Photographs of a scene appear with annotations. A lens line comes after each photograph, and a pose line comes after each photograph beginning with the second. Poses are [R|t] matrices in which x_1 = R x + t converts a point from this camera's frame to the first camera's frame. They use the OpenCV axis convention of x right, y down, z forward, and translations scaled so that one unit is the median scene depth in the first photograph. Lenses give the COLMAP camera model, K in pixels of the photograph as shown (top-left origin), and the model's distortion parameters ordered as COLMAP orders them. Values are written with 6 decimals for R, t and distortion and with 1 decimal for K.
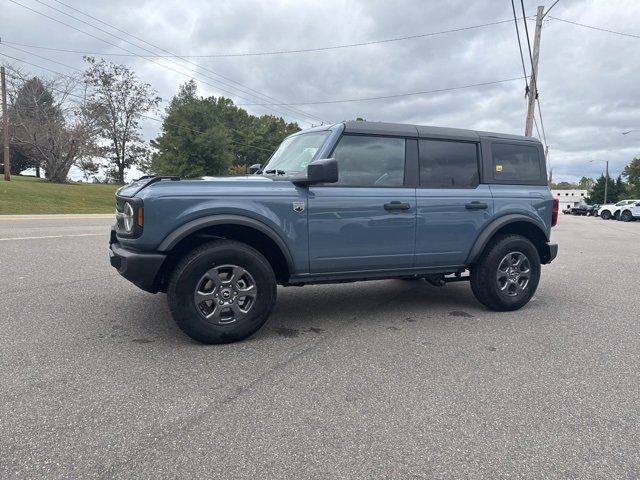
lens RADIAL K [[457.6, 0, 327.5], [0, 457.6, 240.5], [0, 0, 1]] dist [0.044906, -0.063320]
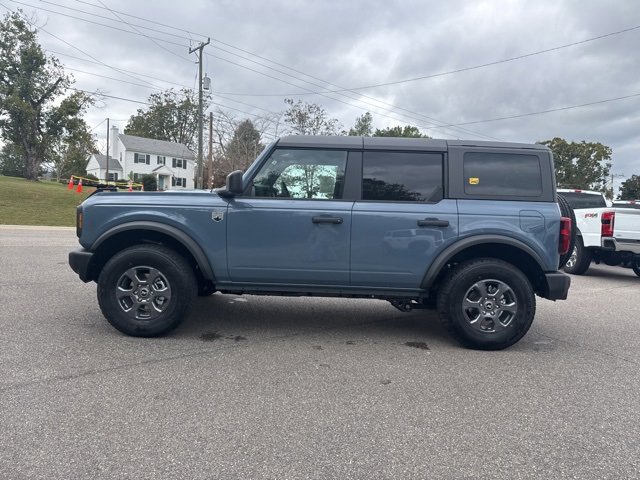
lens RADIAL K [[457.6, 0, 327.5], [0, 457.6, 240.5], [0, 0, 1]] dist [0.044906, -0.063320]
pose [[0.912527, 0.038879, -0.407164, 0.480285], [-0.063085, 0.996939, -0.046188, 0.011091], [0.404122, 0.067834, 0.912186, 0.111587]]
